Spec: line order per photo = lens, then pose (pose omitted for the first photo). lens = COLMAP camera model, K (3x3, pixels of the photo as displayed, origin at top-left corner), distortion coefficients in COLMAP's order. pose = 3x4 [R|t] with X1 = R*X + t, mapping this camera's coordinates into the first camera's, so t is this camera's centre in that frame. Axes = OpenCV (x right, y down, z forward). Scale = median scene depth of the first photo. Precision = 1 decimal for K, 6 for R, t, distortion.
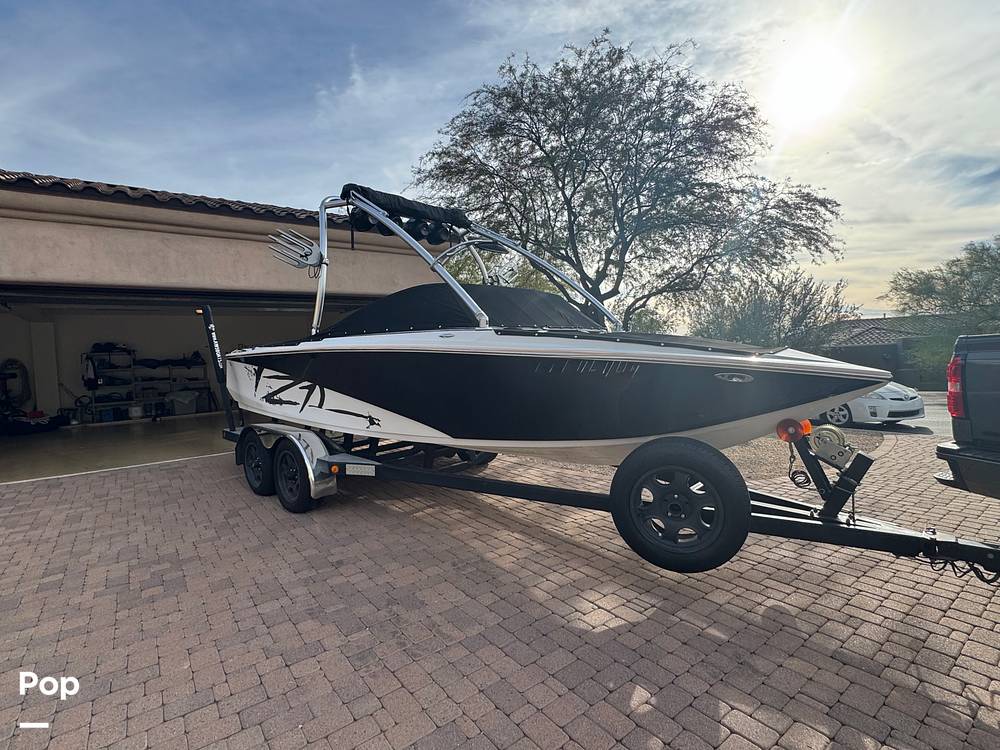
lens RADIAL K [[484.6, 0, 501.1], [0, 484.6, 387.4], [0, 0, 1]] dist [-0.003385, -0.000425]
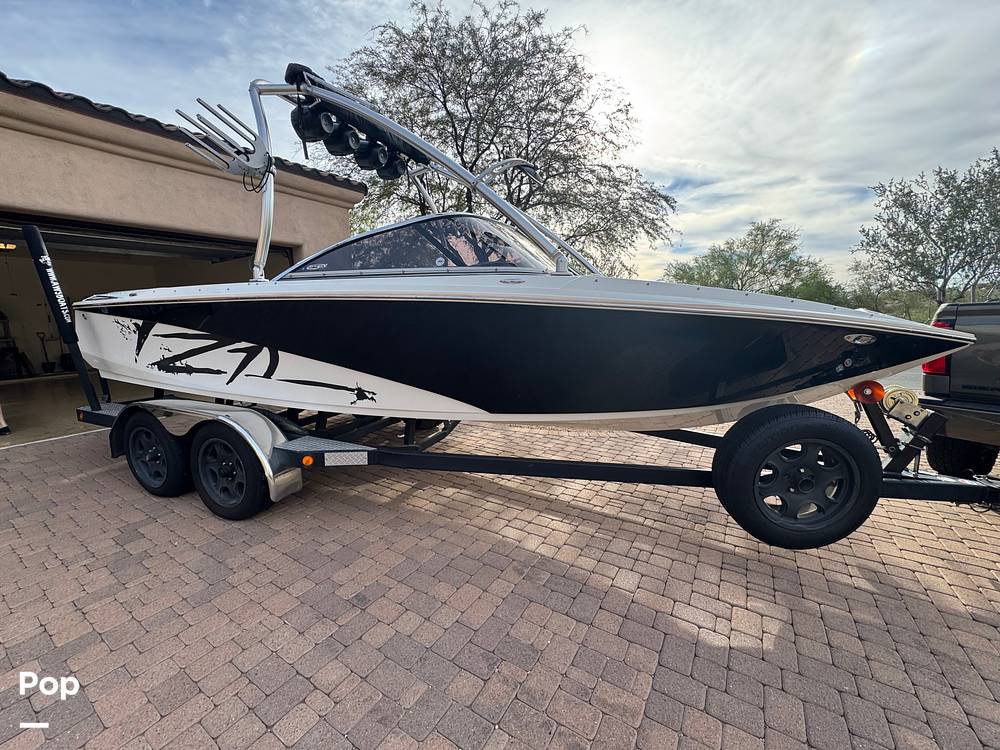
lens RADIAL K [[398.0, 0, 501.7], [0, 398.0, 381.0], [0, 0, 1]] dist [-0.000842, -0.000525]
pose [[0.936157, -0.034434, 0.349891, -0.245823], [0.002880, 0.995910, 0.090303, -0.006595], [-0.351570, -0.083530, 0.932428, 0.301185]]
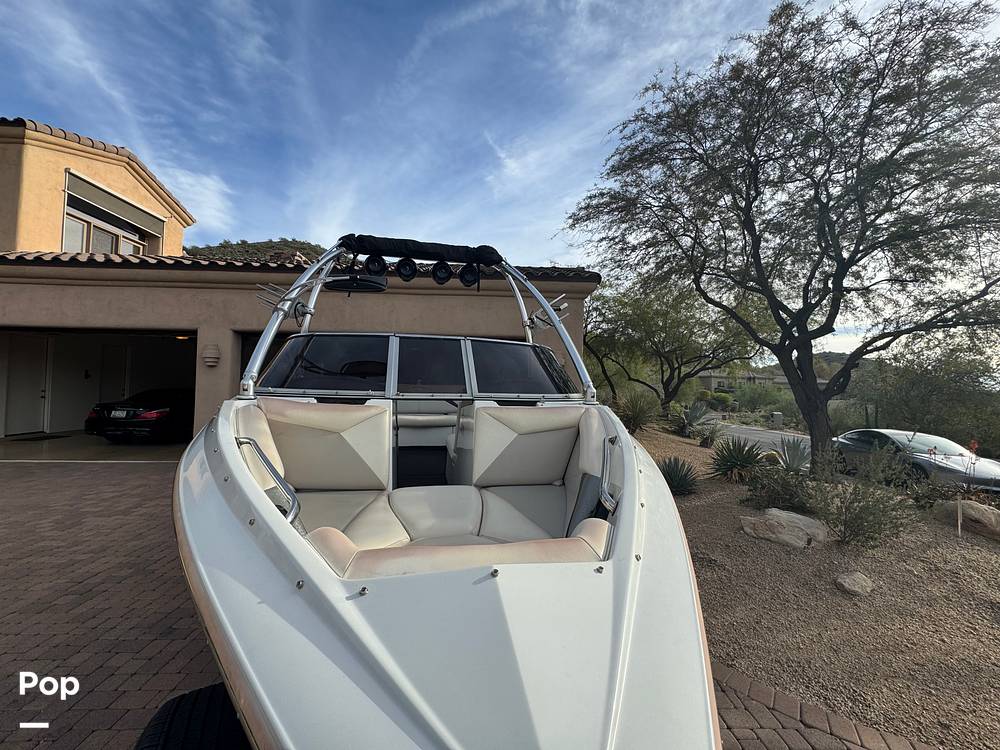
lens RADIAL K [[398.0, 0, 501.7], [0, 398.0, 381.0], [0, 0, 1]] dist [-0.000842, -0.000525]
pose [[0.823477, 0.052881, -0.564880, 0.425438], [-0.094586, 0.994509, -0.044786, -0.098838], [0.559410, 0.090310, 0.823957, 0.514560]]
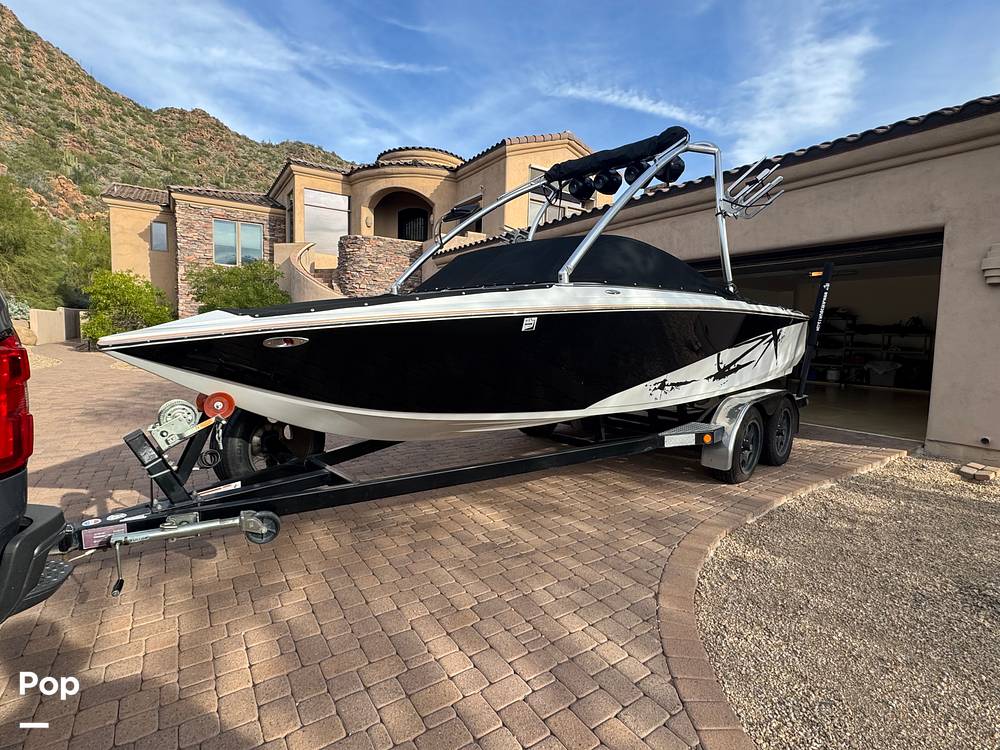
lens RADIAL K [[479.1, 0, 496.8], [0, 479.1, 385.8], [0, 0, 1]] dist [-0.000425, 0.000284]
pose [[-0.068281, 0.151940, -0.986028, 0.860715], [-0.086506, 0.983711, 0.157573, -0.073579], [0.993909, 0.096057, -0.054025, 0.951204]]
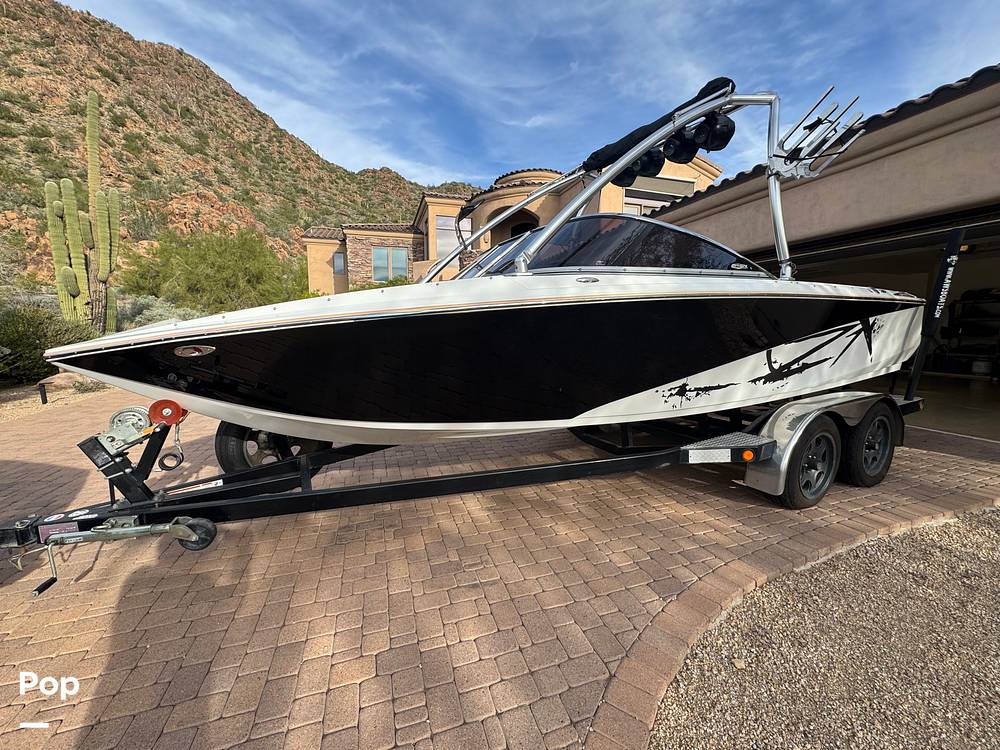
lens RADIAL K [[398.0, 0, 501.7], [0, 398.0, 381.0], [0, 0, 1]] dist [-0.000842, -0.000525]
pose [[-0.337937, 0.169106, -0.925852, 0.653268], [-0.043052, 0.979918, 0.194695, -0.081900], [0.940183, 0.105655, -0.323871, 1.119530]]
